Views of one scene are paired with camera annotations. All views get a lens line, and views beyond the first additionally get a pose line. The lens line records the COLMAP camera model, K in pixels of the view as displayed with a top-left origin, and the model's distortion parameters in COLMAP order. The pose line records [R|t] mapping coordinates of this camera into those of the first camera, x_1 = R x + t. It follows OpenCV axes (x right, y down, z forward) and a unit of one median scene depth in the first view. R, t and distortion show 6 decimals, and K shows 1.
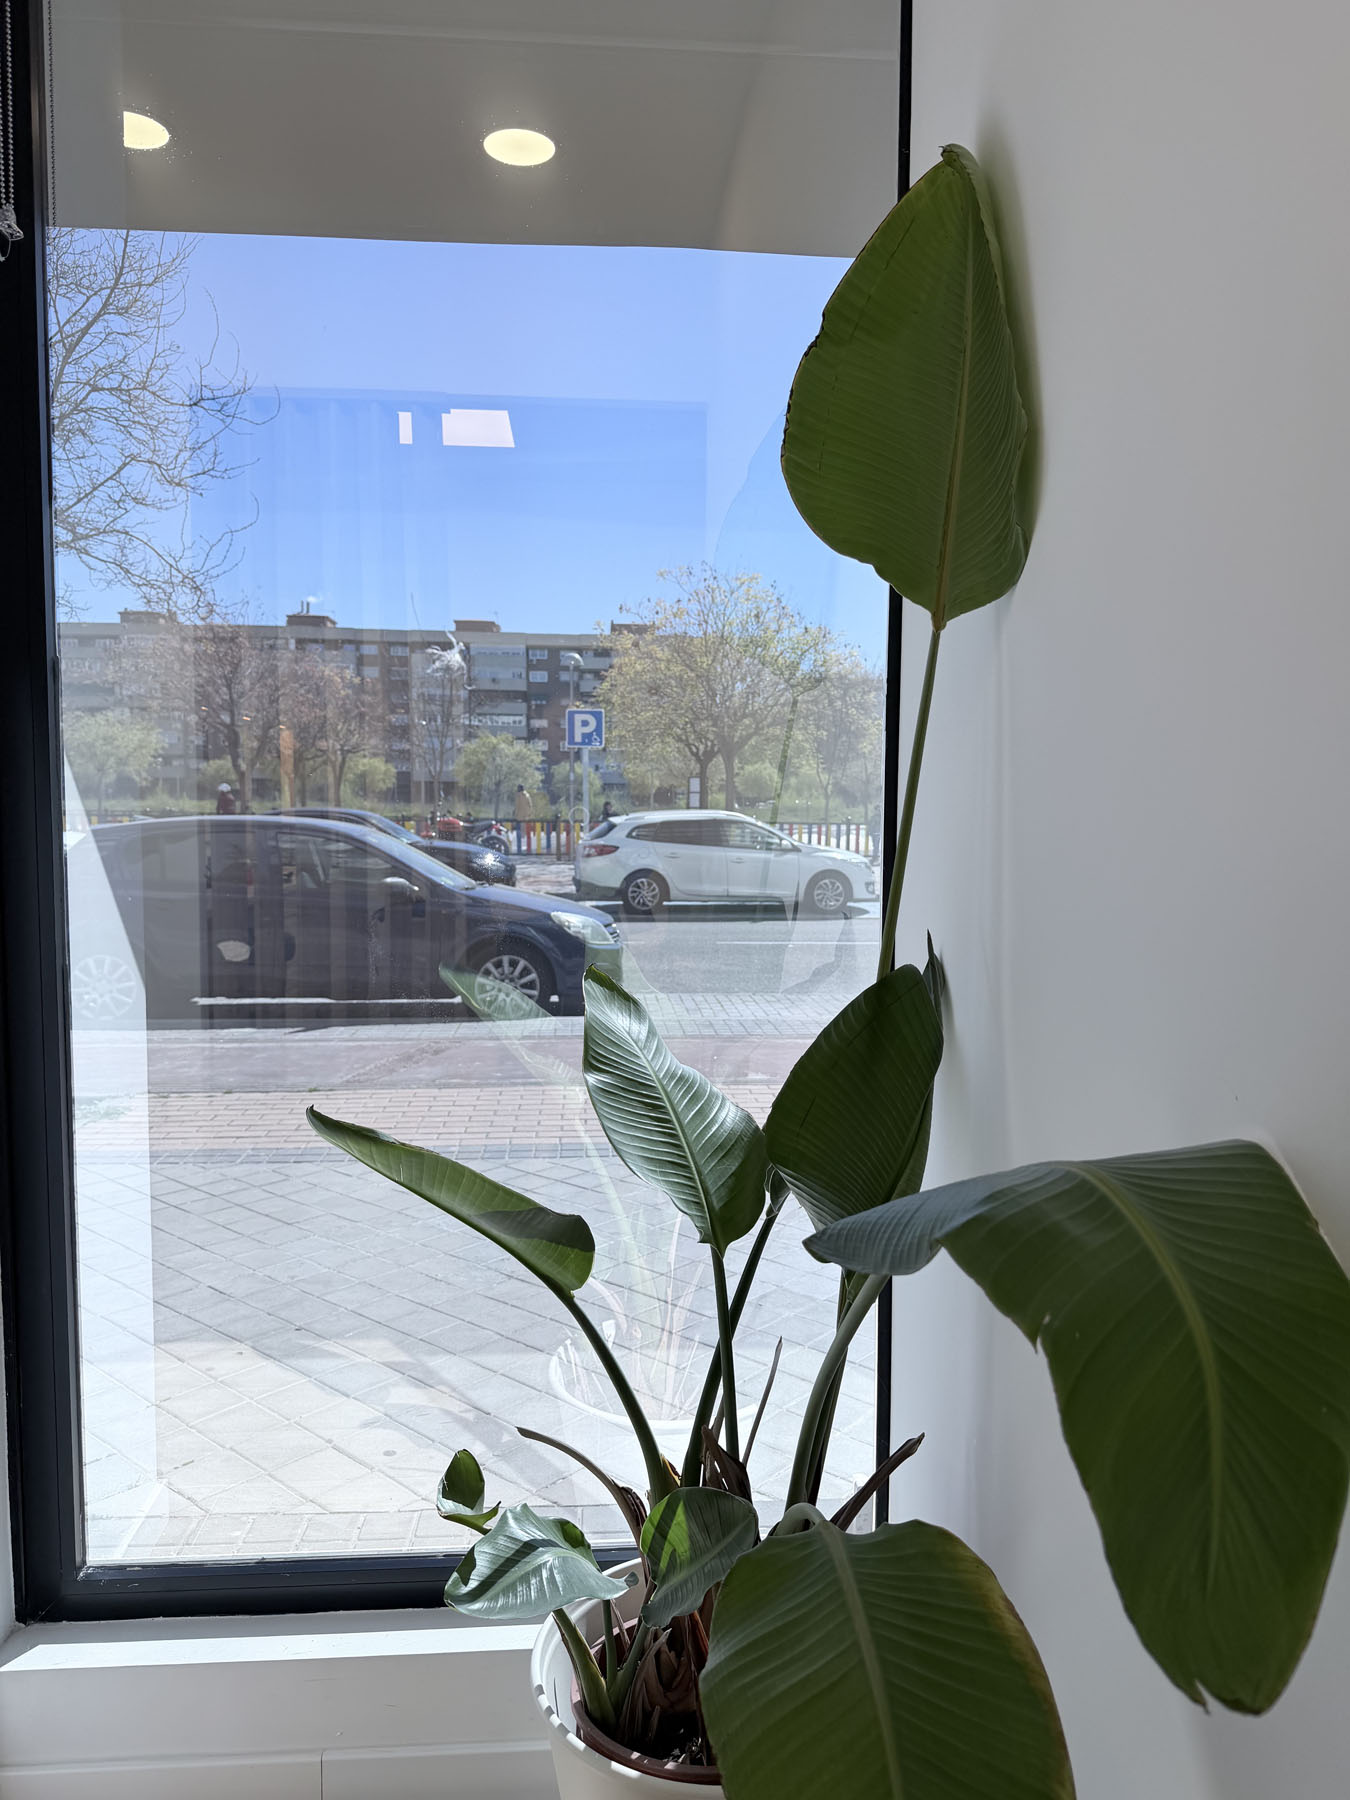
lens RADIAL K [[1271.9, 0, 677.6], [0, 1271.9, 903.0], [0, 0, 1]] dist [0.071898, -0.001366]
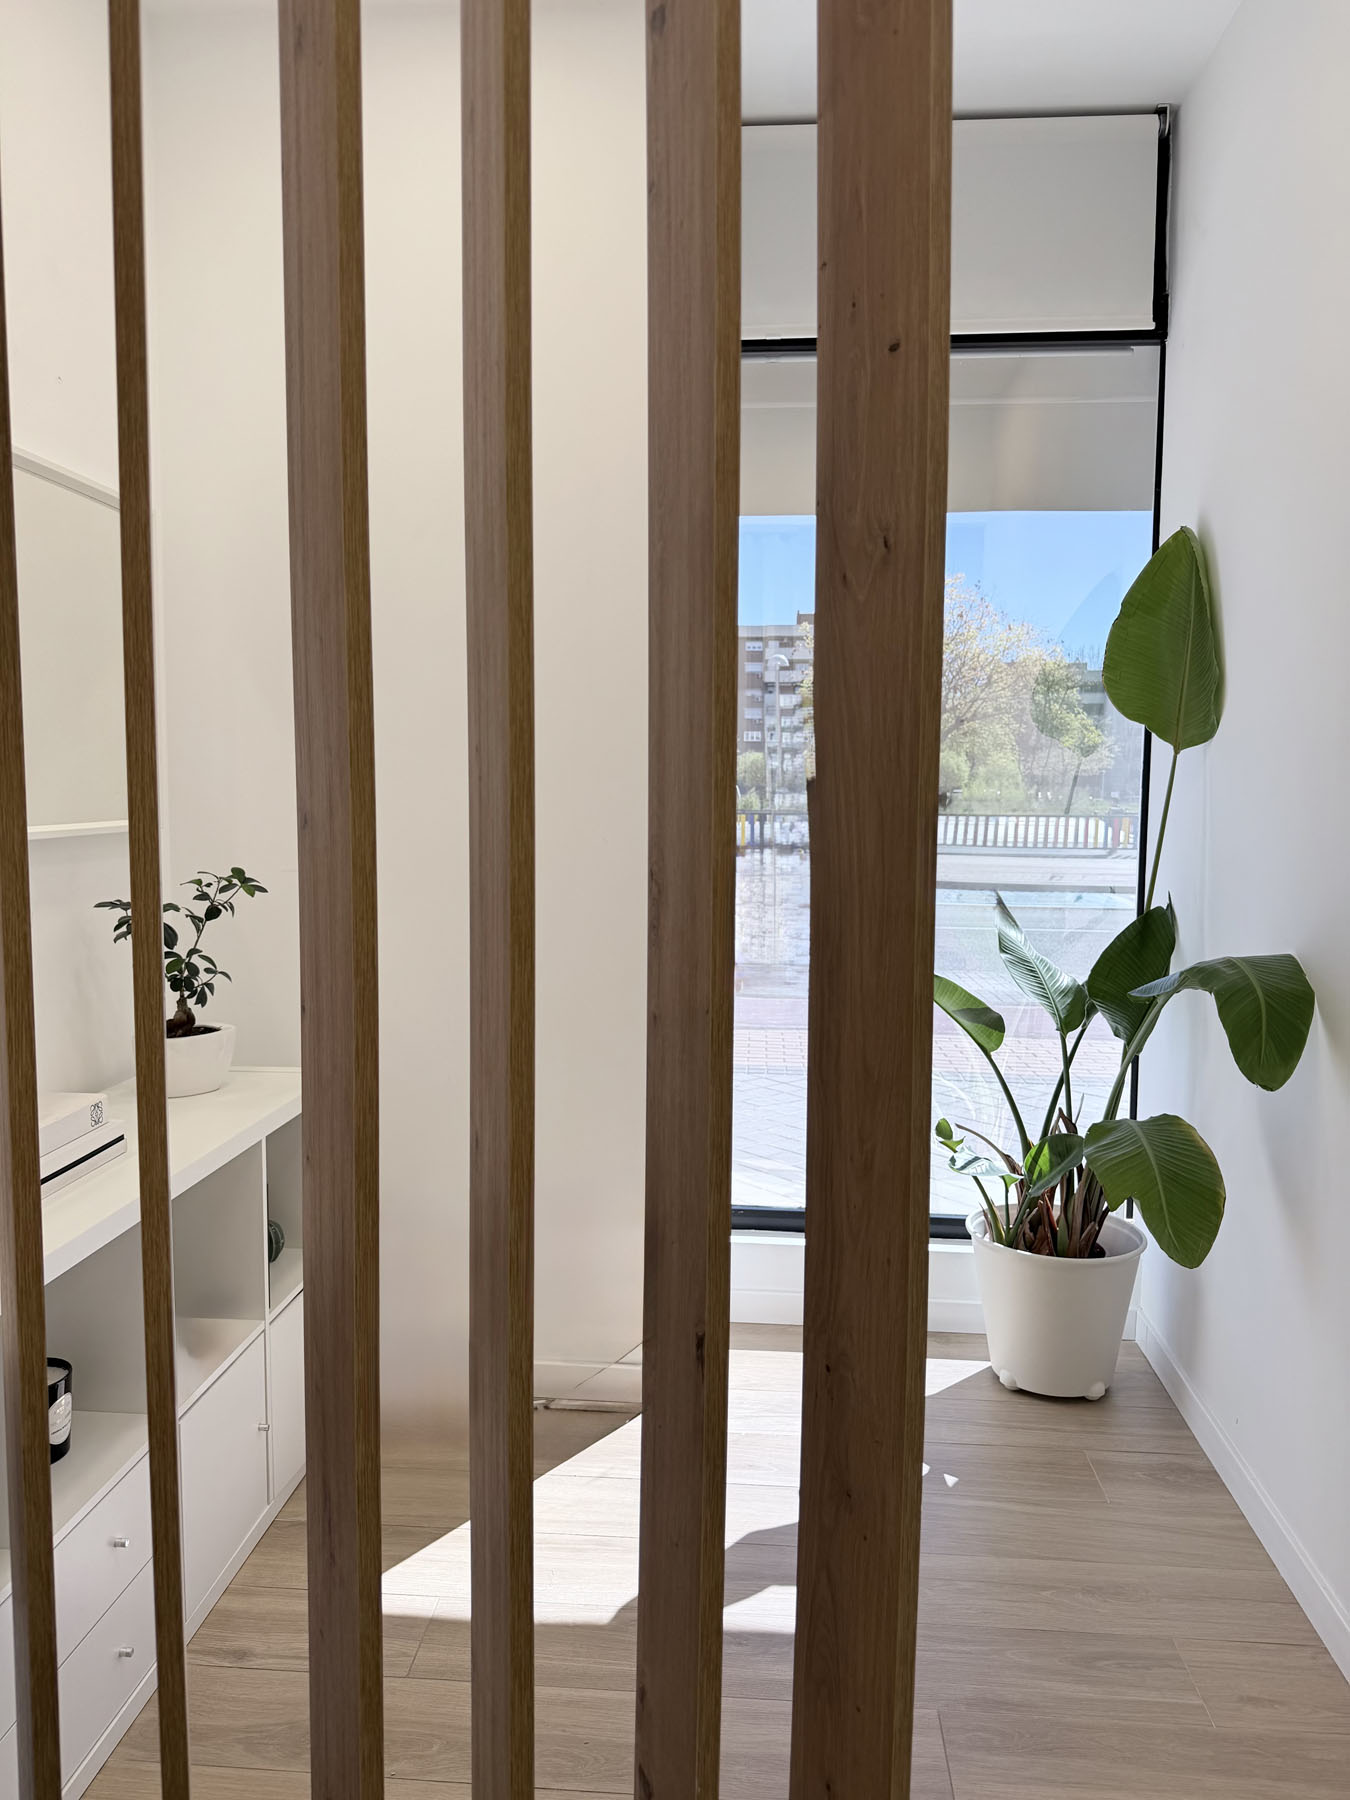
lens RADIAL K [[1271.9, 0, 667.3], [0, 1271.9, 892.7], [0, 0, 1]] dist [0.071898, -0.001366]
pose [[0.988749, 0.015652, -0.148766, -0.319614], [-0.015602, 0.999877, 0.001502, 0.034779], [0.148771, 0.000836, 0.988871, -1.286285]]
